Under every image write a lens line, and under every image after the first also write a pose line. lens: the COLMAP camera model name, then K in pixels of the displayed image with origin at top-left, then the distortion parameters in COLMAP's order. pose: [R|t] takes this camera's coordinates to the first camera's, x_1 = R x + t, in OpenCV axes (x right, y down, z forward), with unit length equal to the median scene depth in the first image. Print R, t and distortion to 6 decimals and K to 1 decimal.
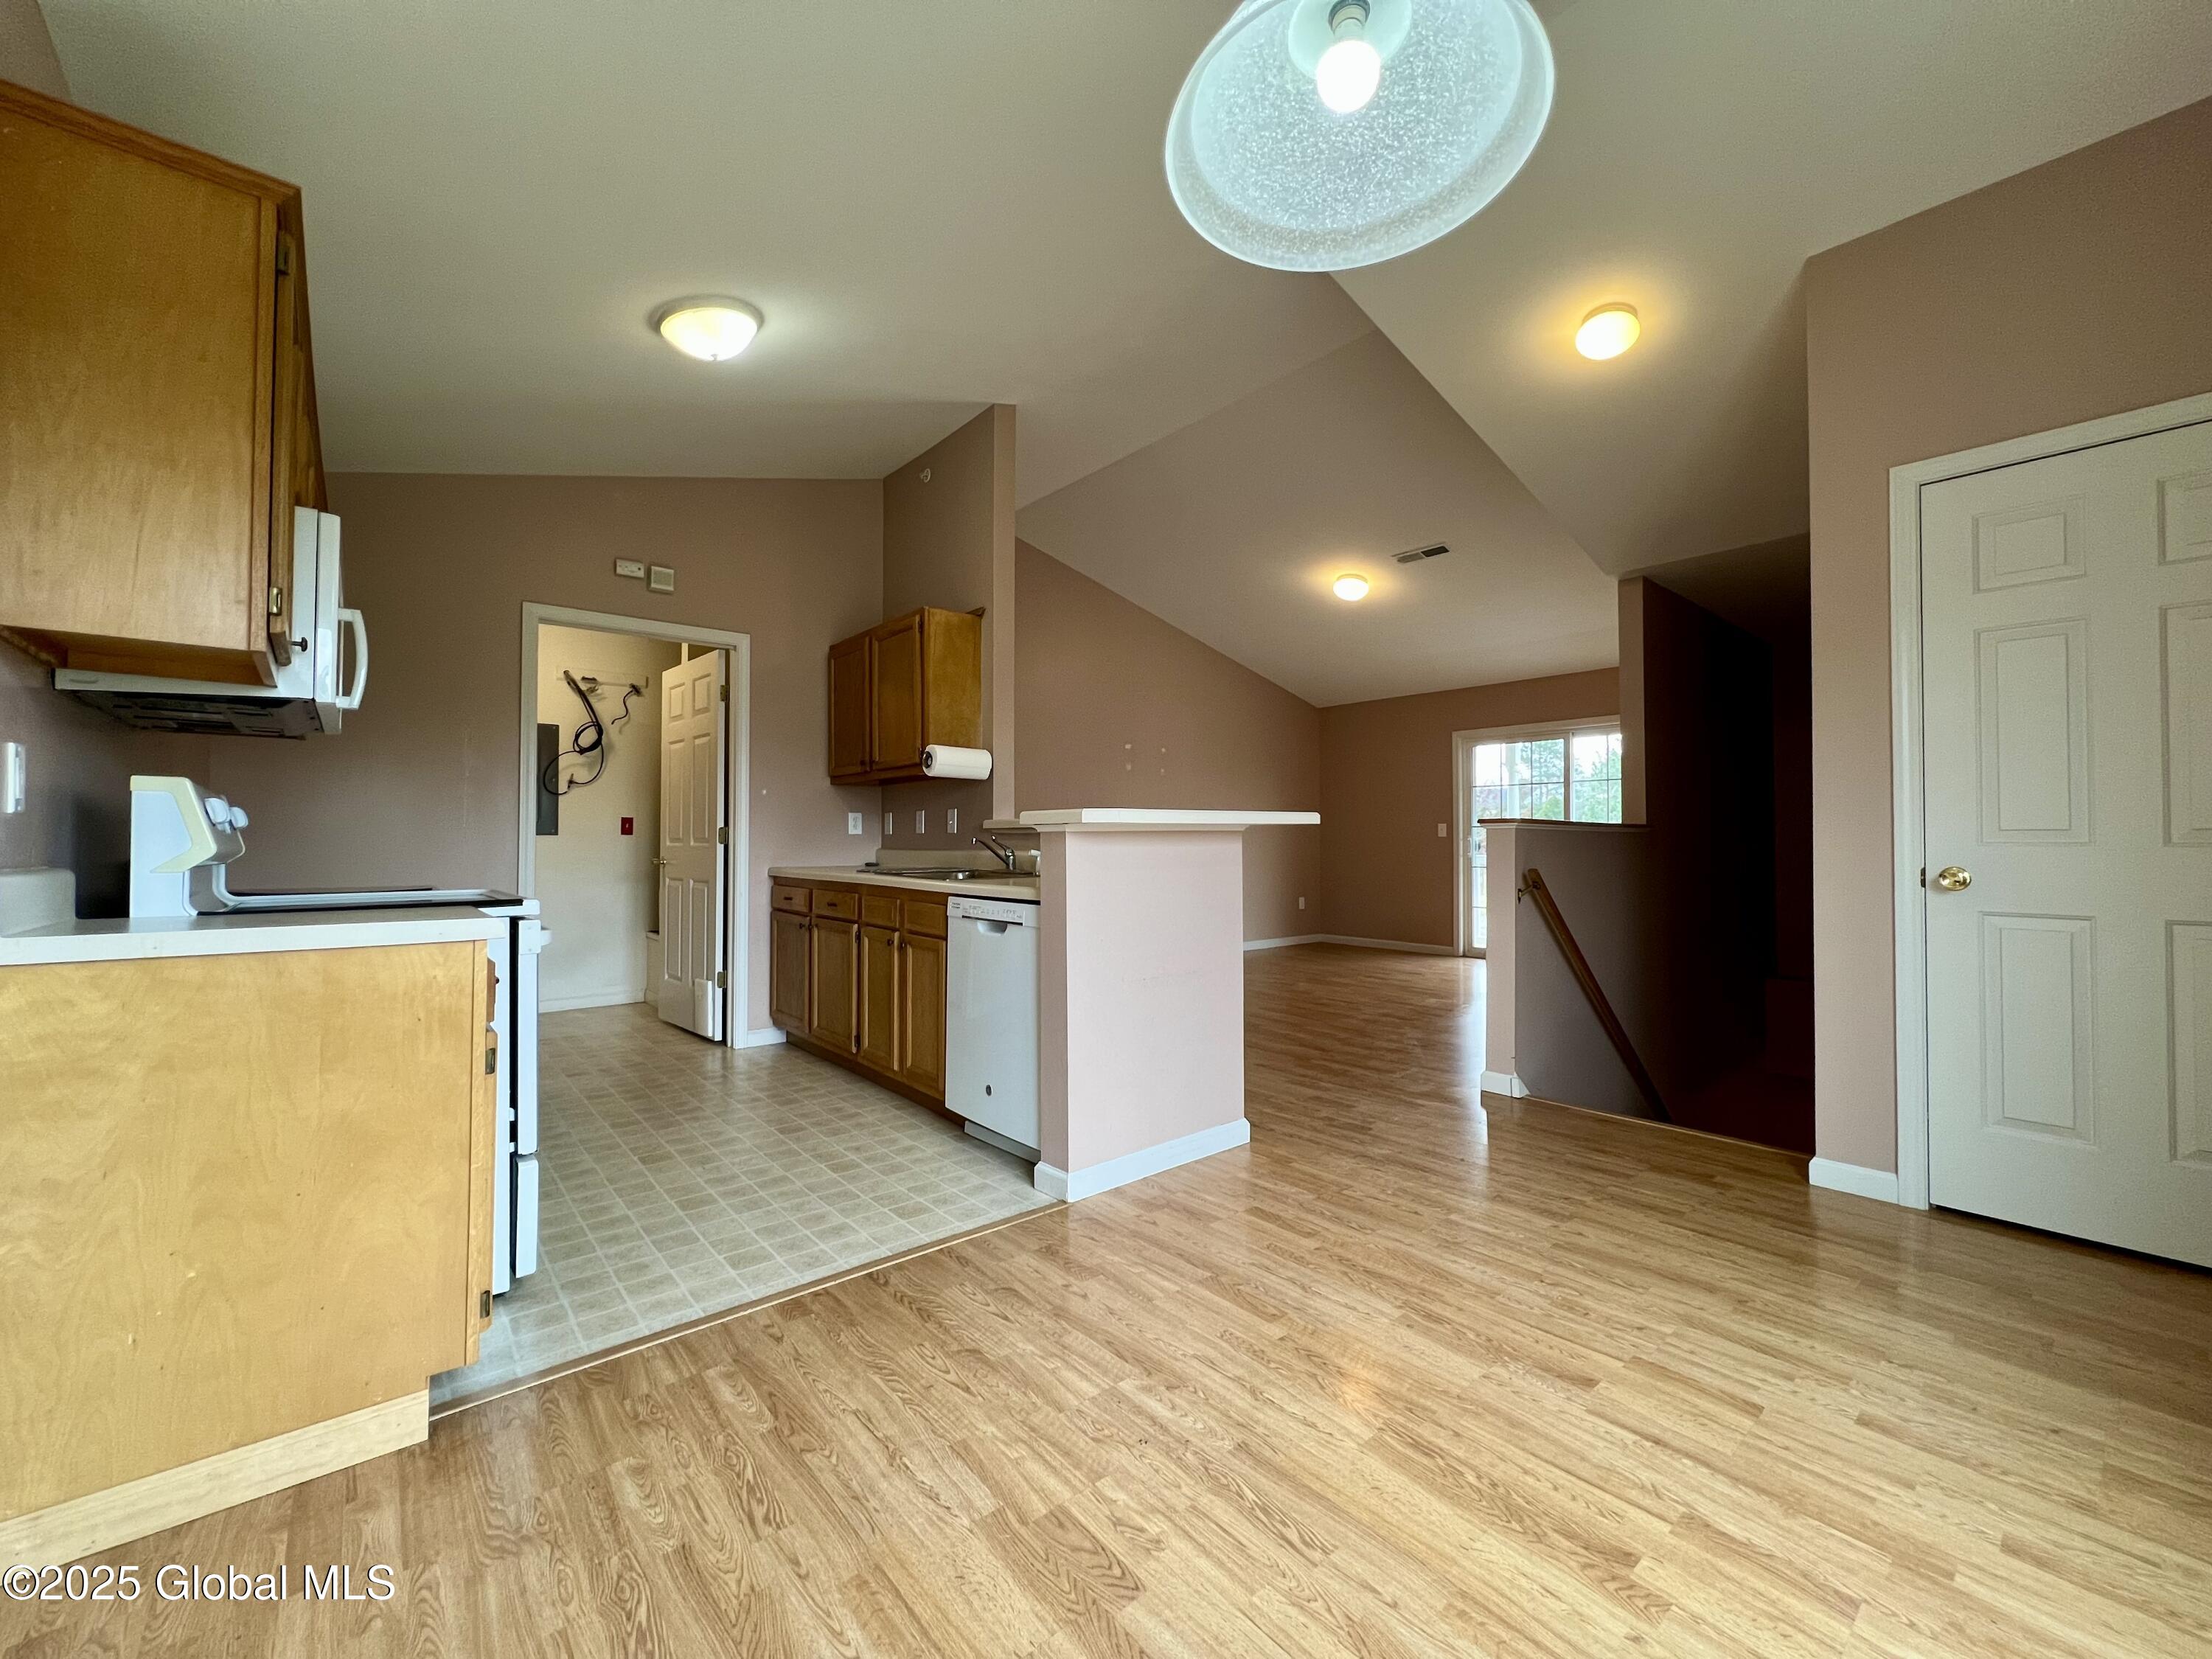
lens RADIAL K [[873.7, 0, 1094.5], [0, 873.7, 824.4], [0, 0, 1]] dist [-0.002656, 0.000859]
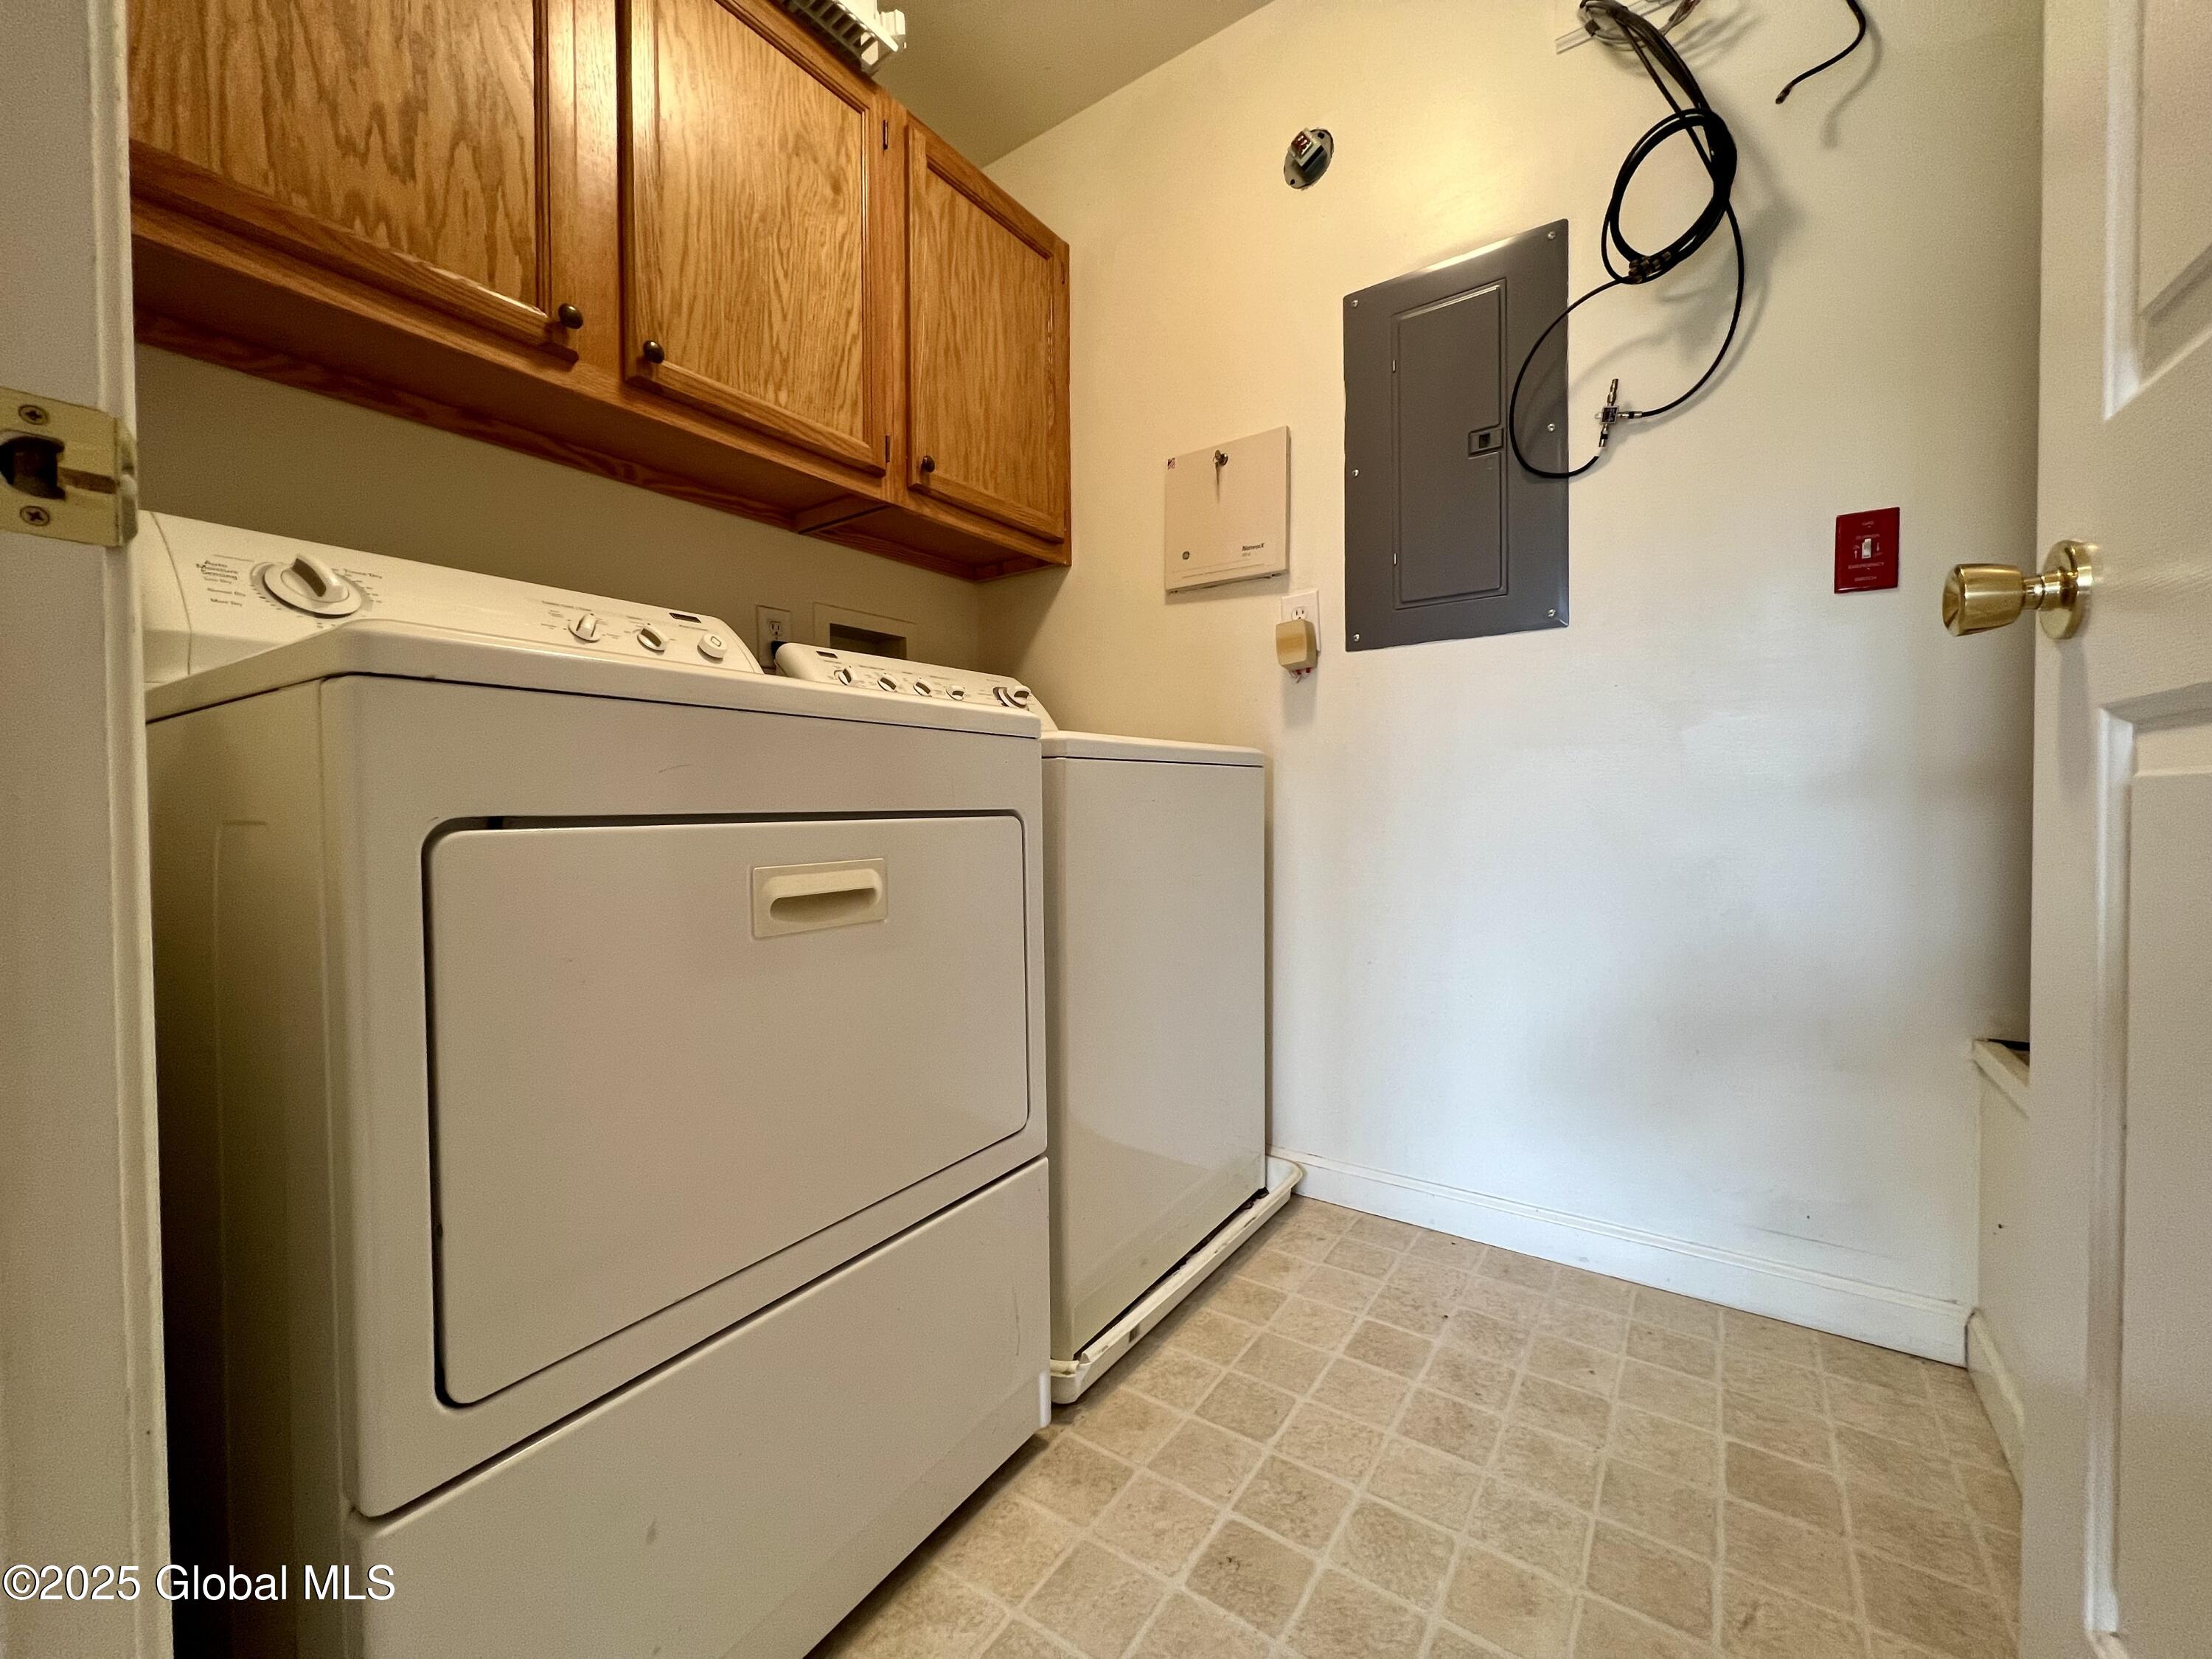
lens RADIAL K [[873.7, 0, 1102.4], [0, 873.7, 819.4], [0, 0, 1]] dist [-0.002656, 0.000859]
pose [[0.270639, 0.014777, -0.962567, -0.971617], [0.023634, 0.999479, 0.021988, 0.160833], [0.962391, -0.028700, 0.270149, 1.957588]]
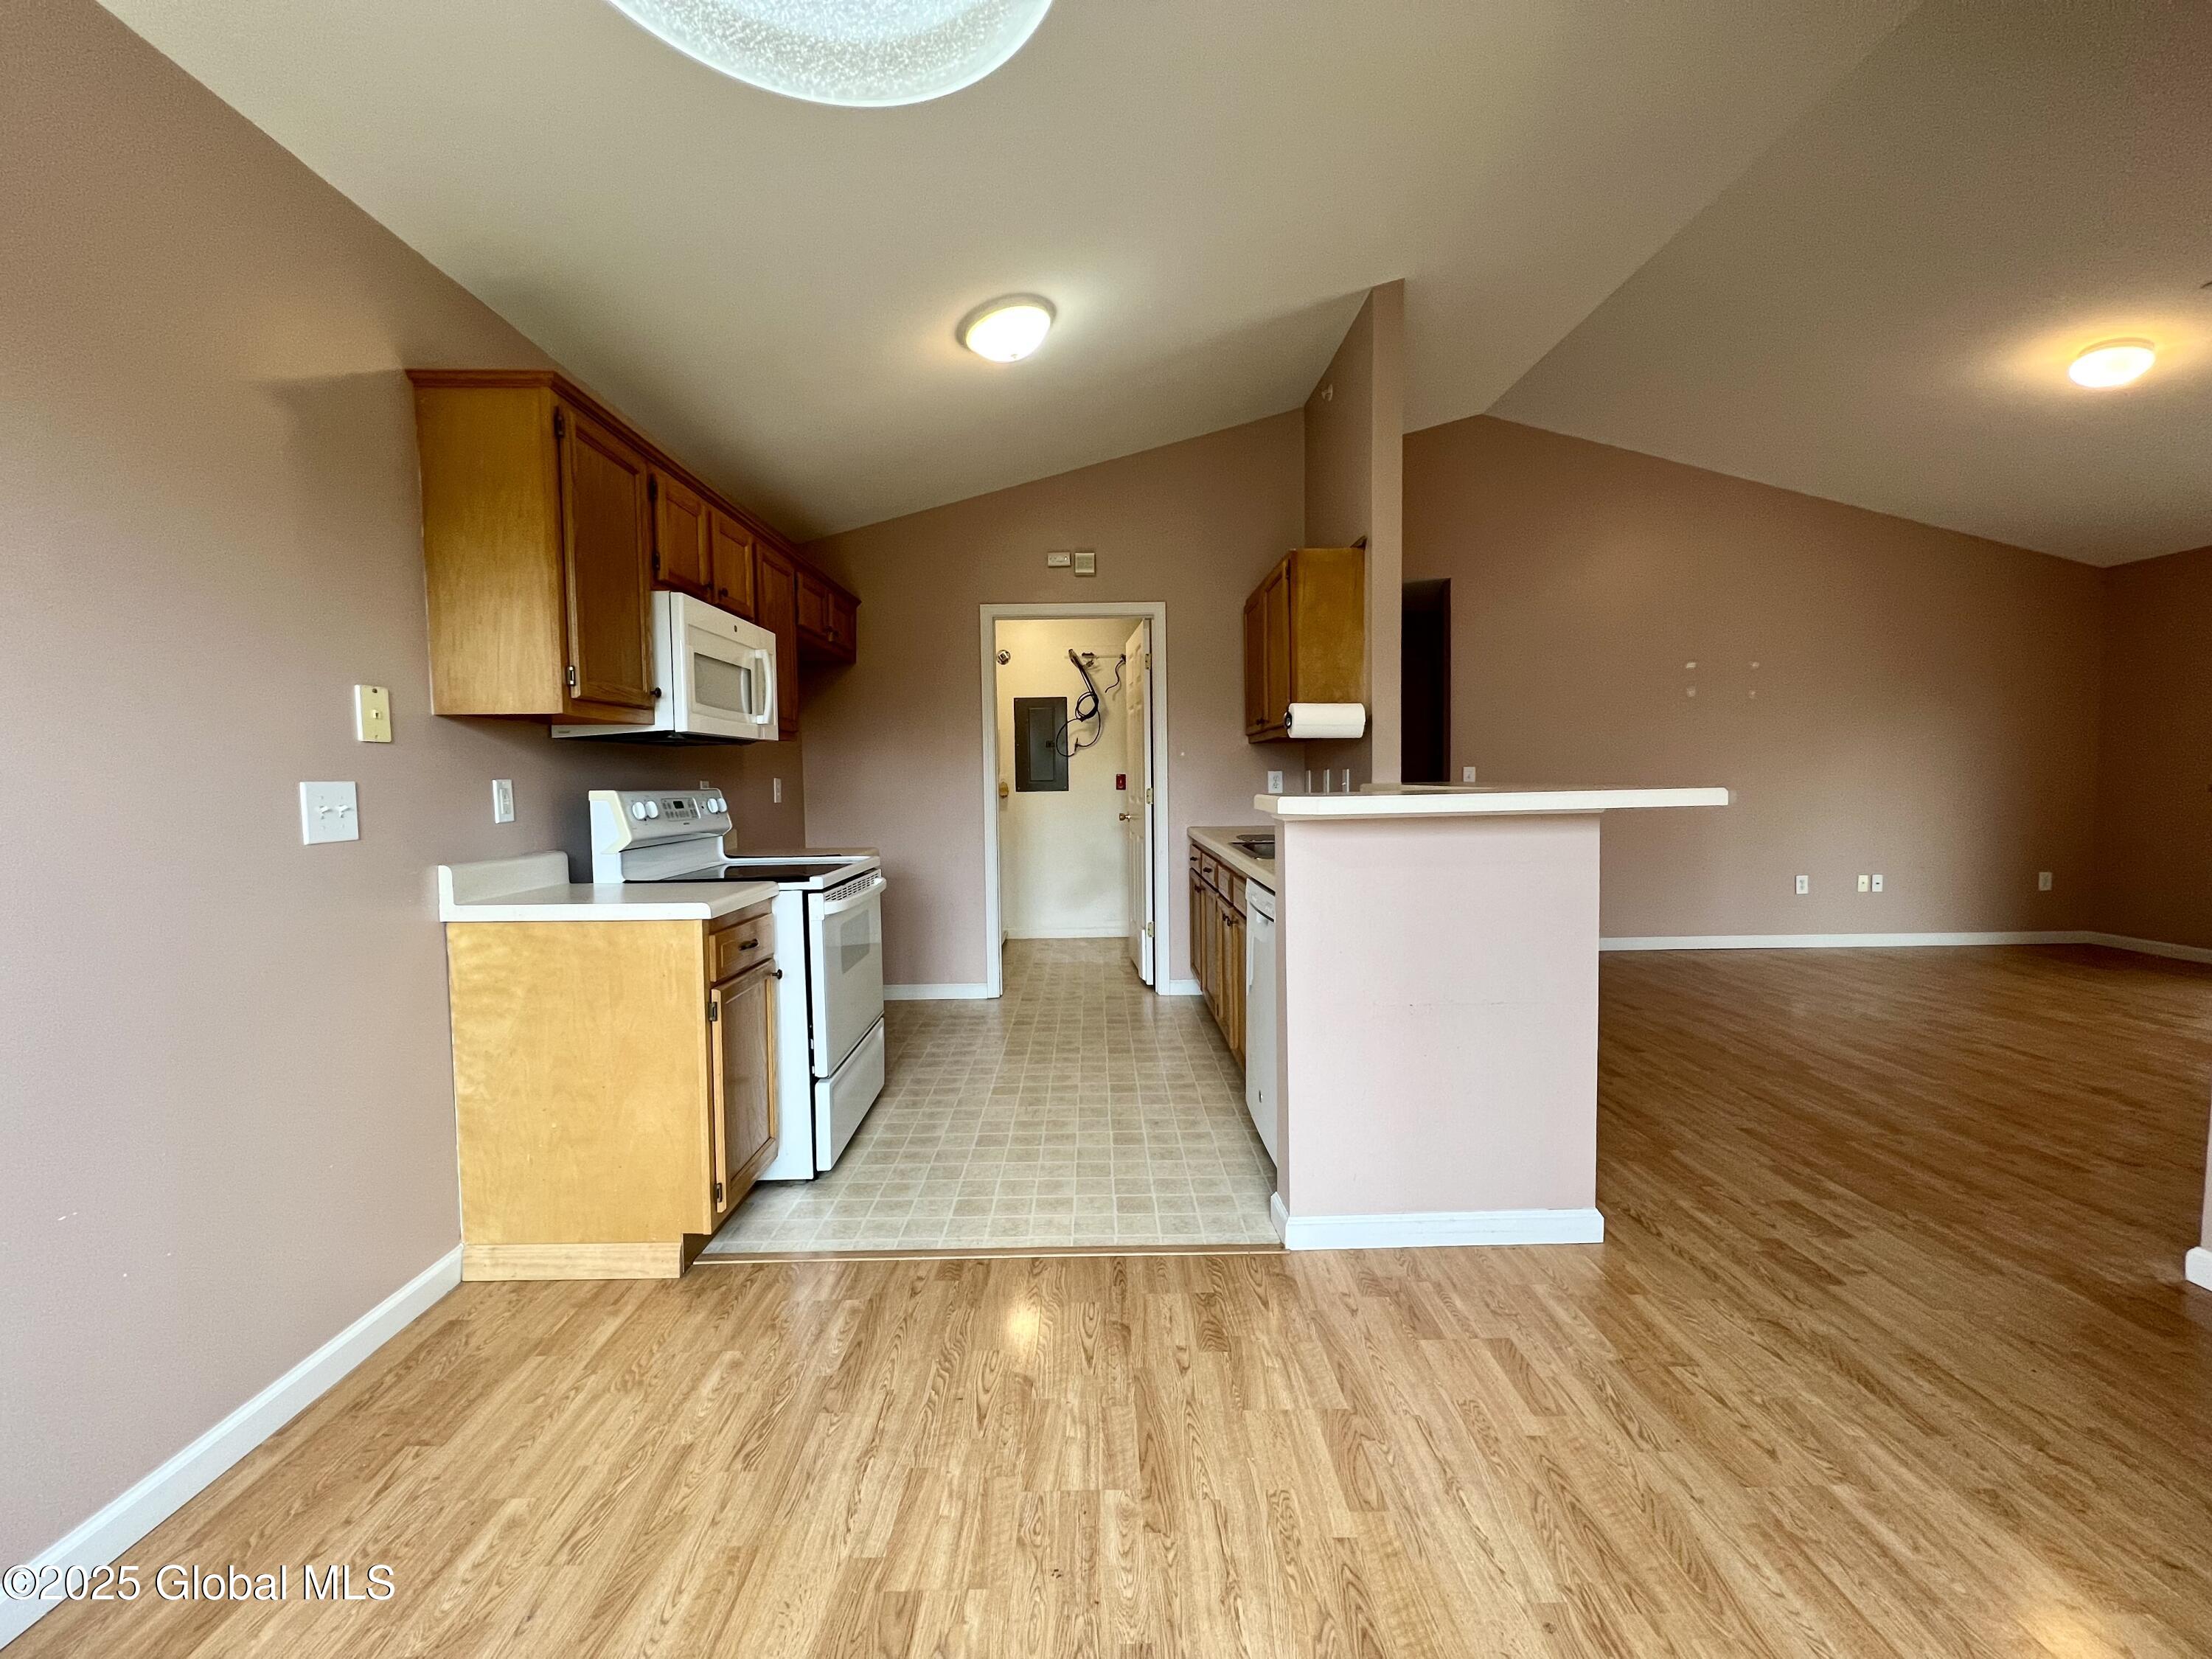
lens RADIAL K [[873.7, 0, 1109.0], [0, 873.7, 824.4], [0, 0, 1]] dist [-0.002656, 0.000859]
pose [[0.777390, 0.024285, -0.628550, 0.428305], [0.025908, 0.997170, 0.070571, -0.061320], [0.628485, -0.071146, 0.774561, 0.289891]]
